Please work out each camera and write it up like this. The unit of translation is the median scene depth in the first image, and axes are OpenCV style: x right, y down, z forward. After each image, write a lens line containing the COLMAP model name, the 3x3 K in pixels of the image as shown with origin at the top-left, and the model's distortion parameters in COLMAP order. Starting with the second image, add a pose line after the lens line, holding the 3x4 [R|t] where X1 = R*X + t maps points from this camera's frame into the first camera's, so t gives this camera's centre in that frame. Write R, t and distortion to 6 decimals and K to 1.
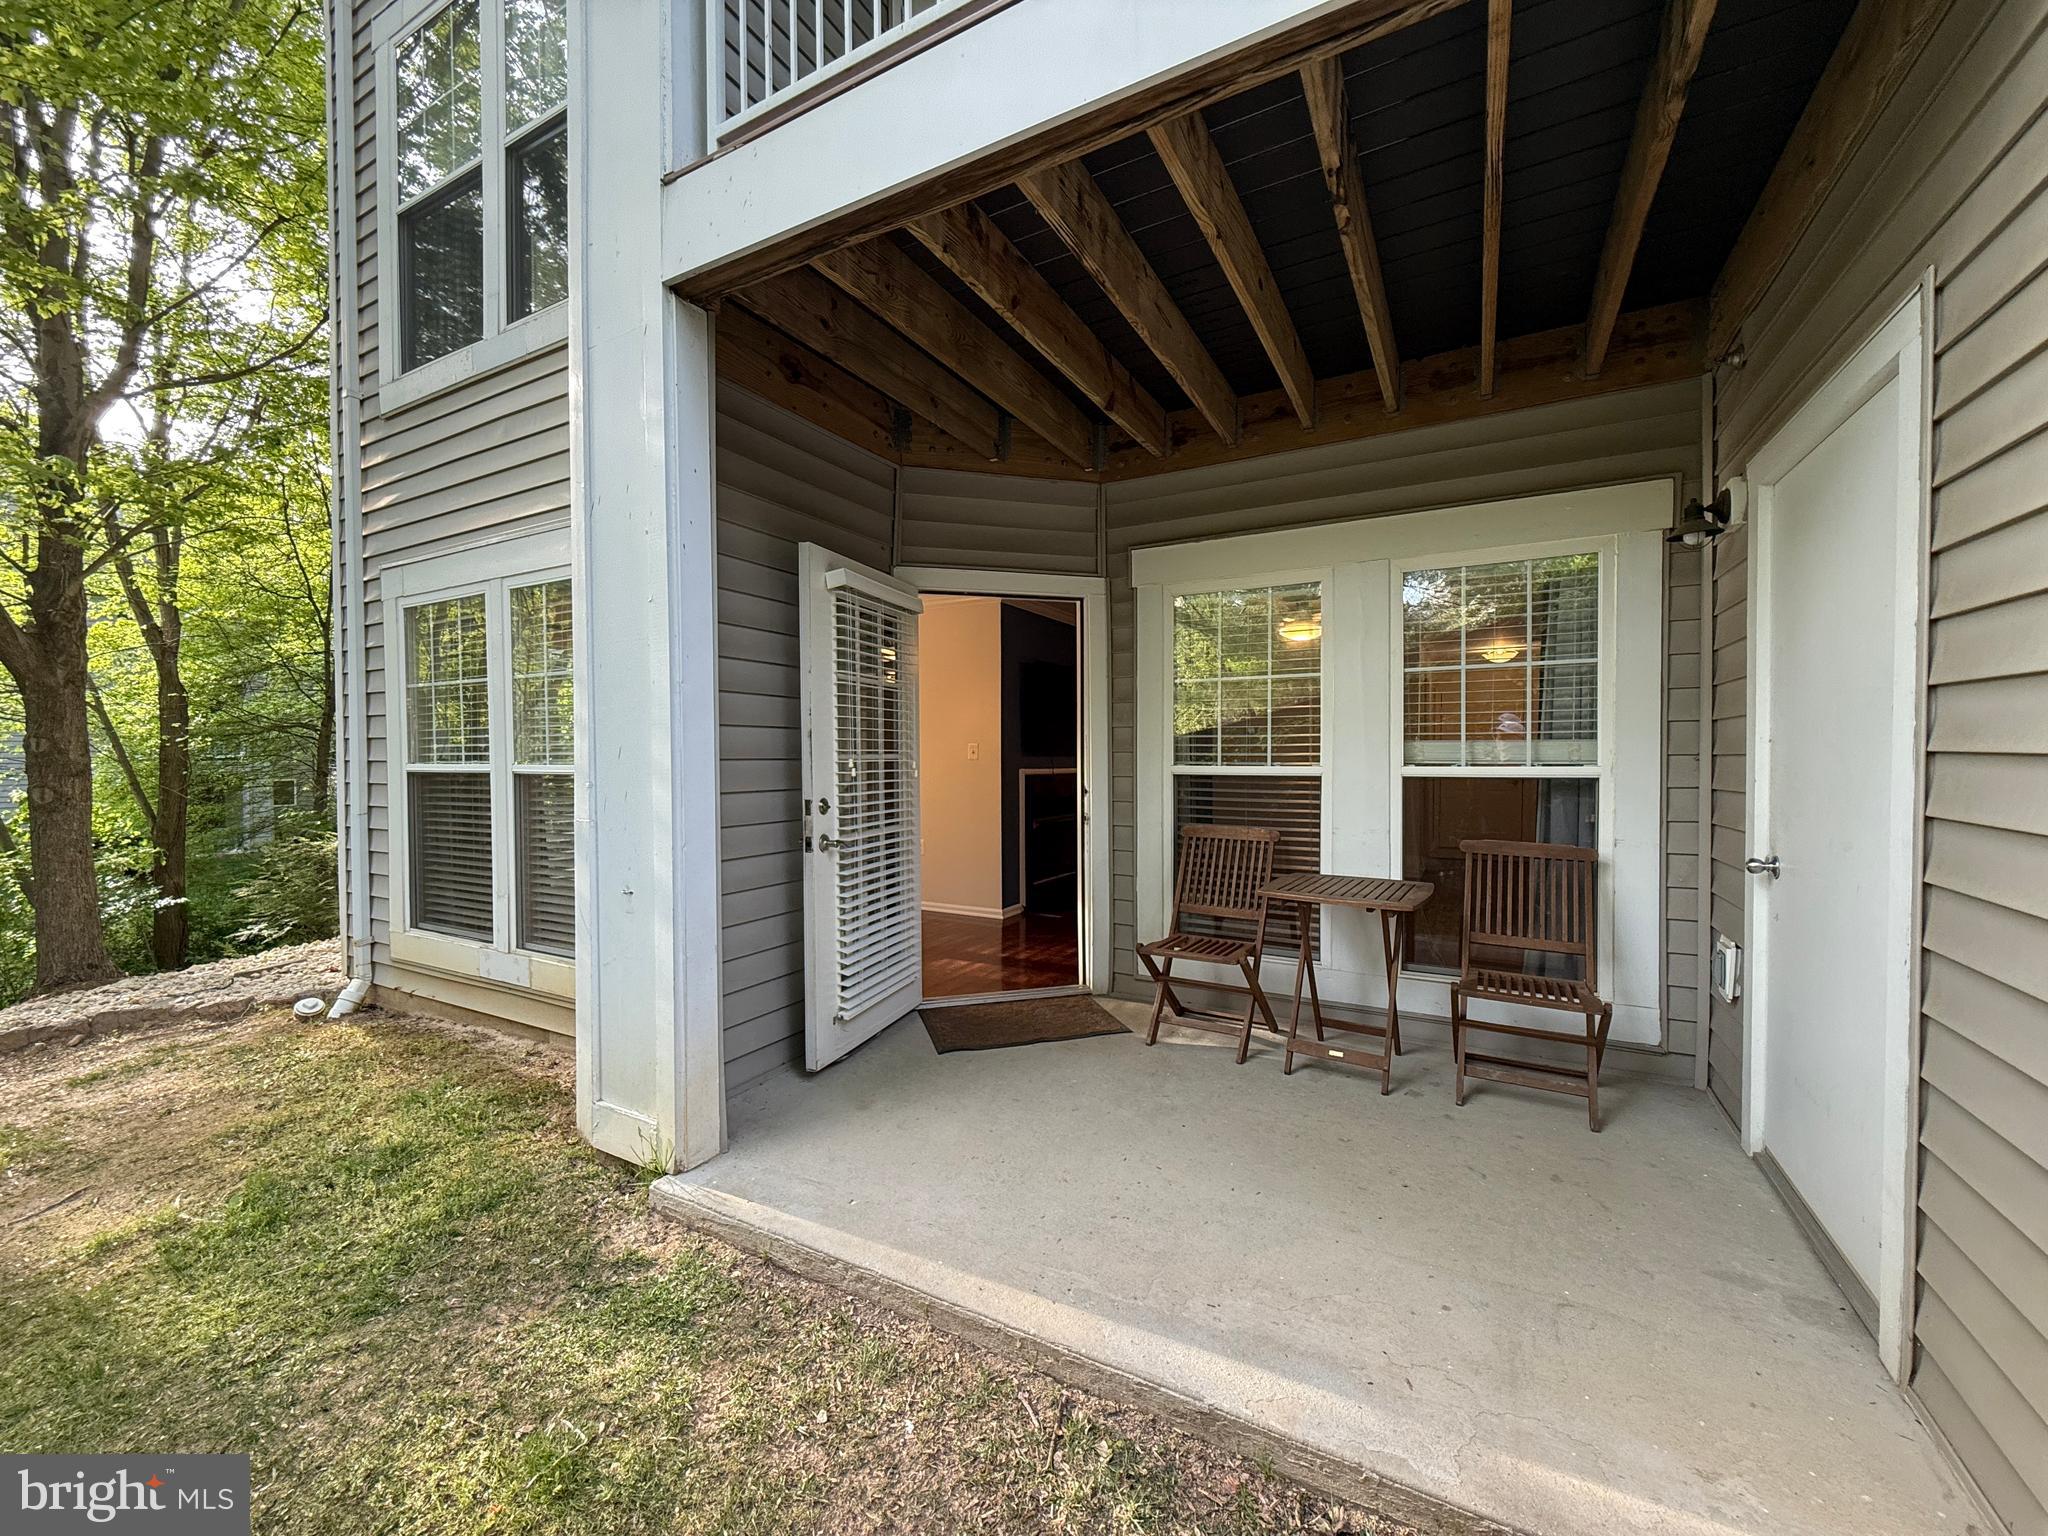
lens RADIAL K [[811.8, 0, 1025.0], [0, 811.8, 769.6], [0, 0, 1]] dist [-0.000479, 0.000287]
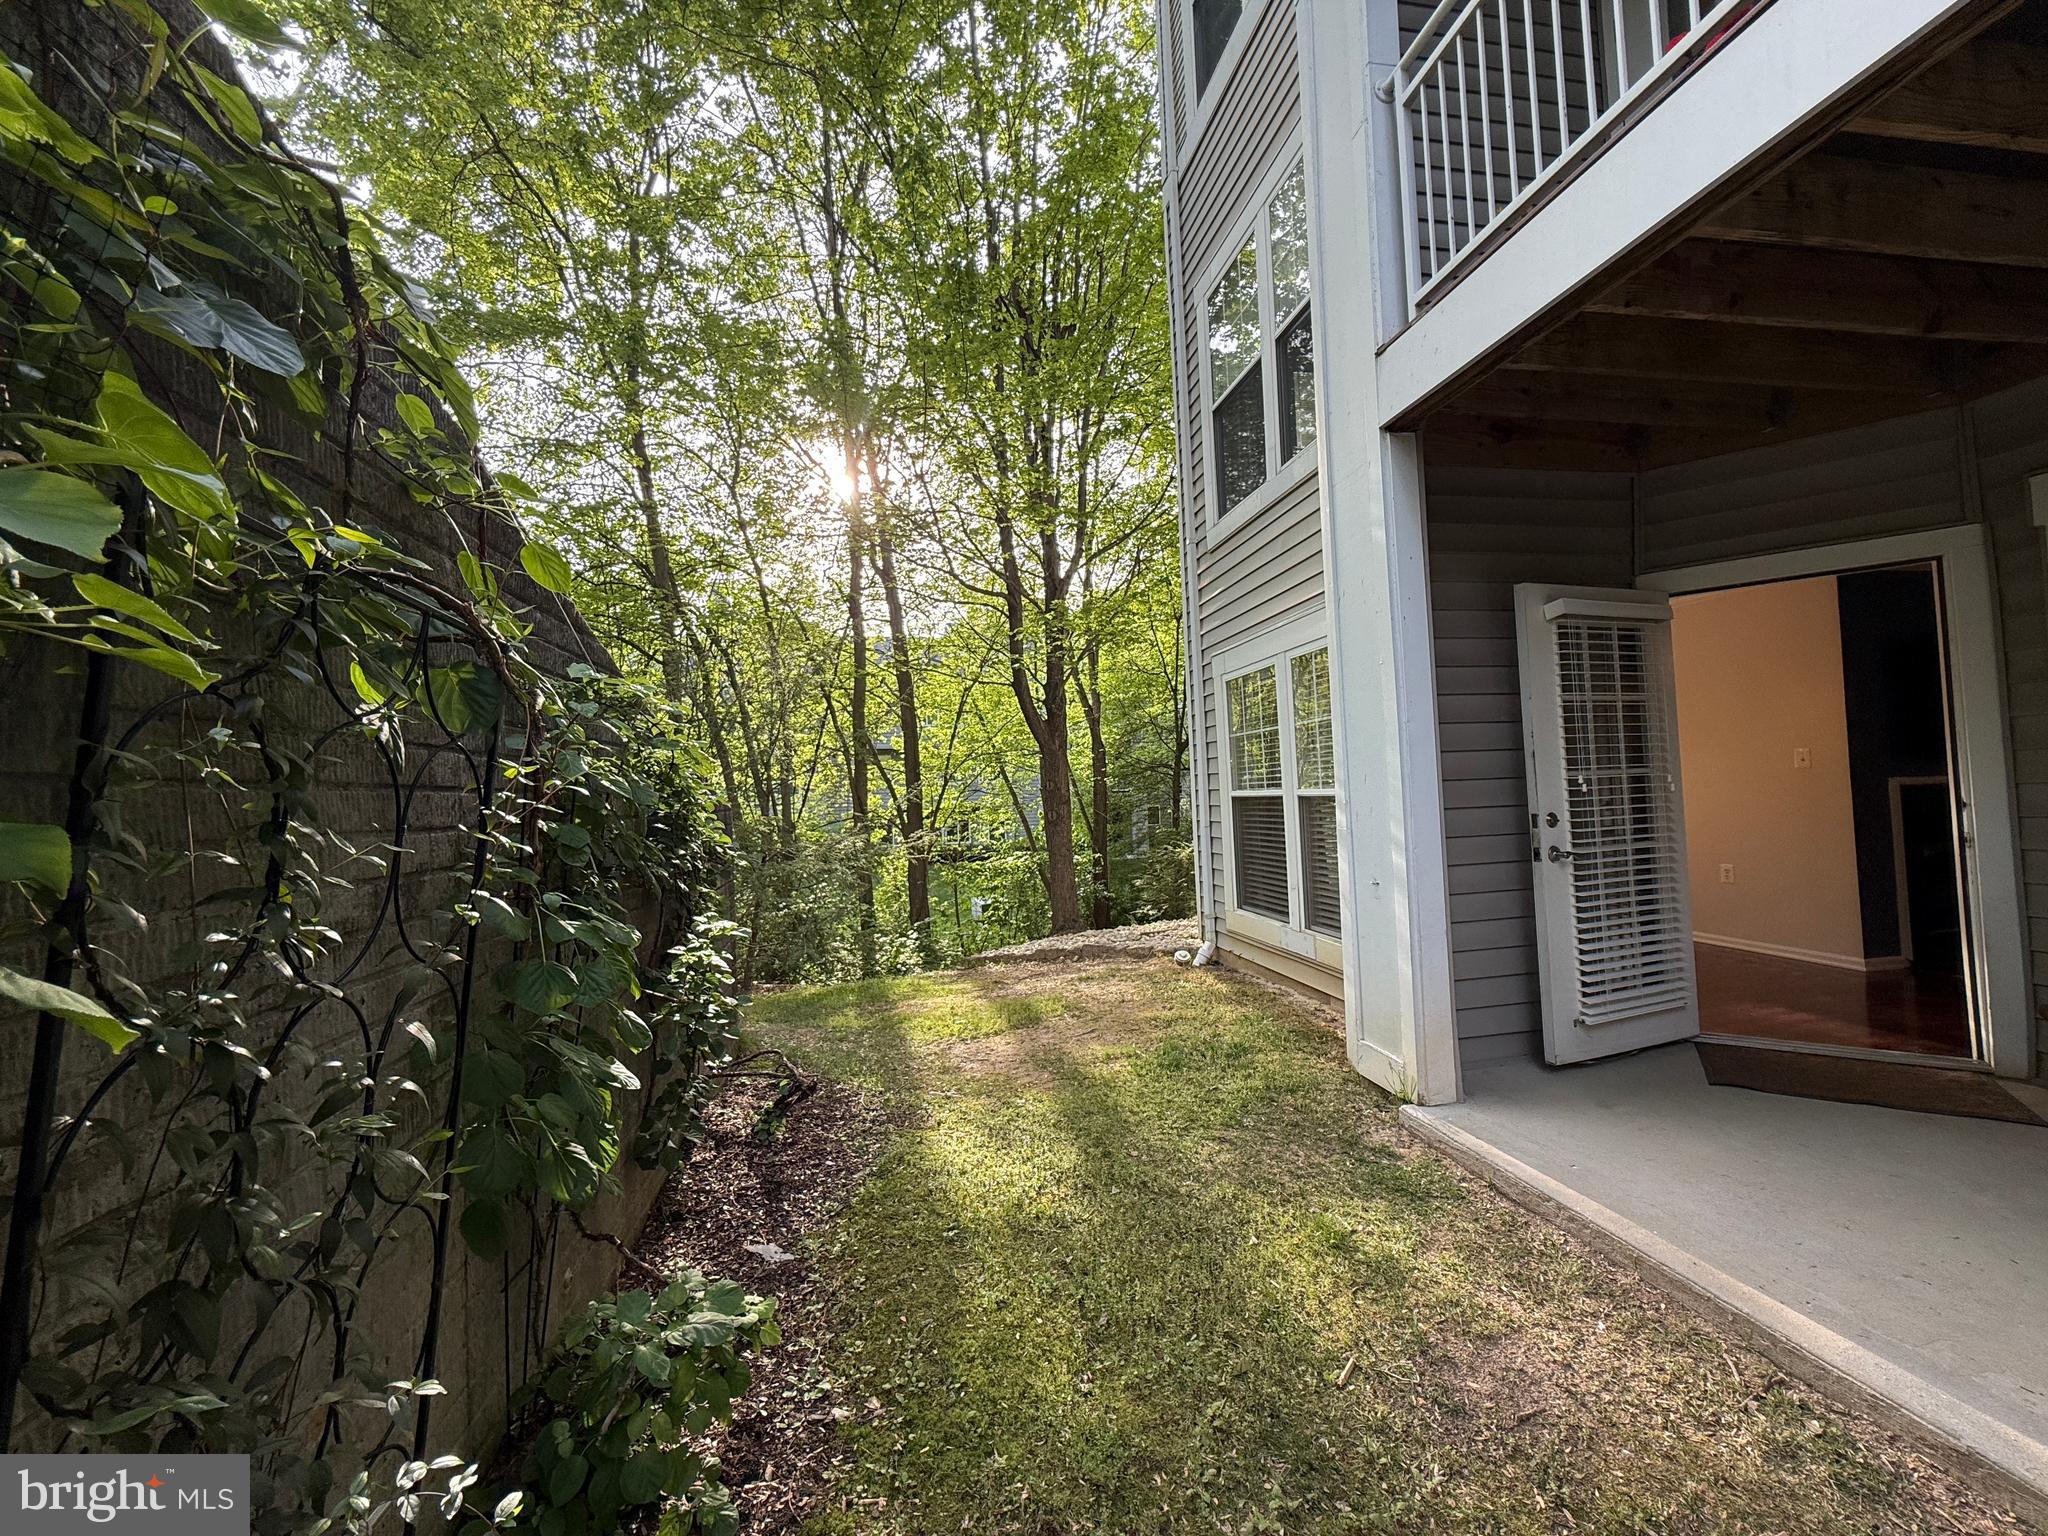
lens RADIAL K [[811.8, 0, 1025.0], [0, 811.8, 769.6], [0, 0, 1]] dist [-0.000479, 0.000287]
pose [[0.626781, -0.046252, -0.777821, 0.149031], [0.024521, 0.998913, -0.039640, 0.003458], [0.778809, 0.005773, 0.627234, -0.216635]]
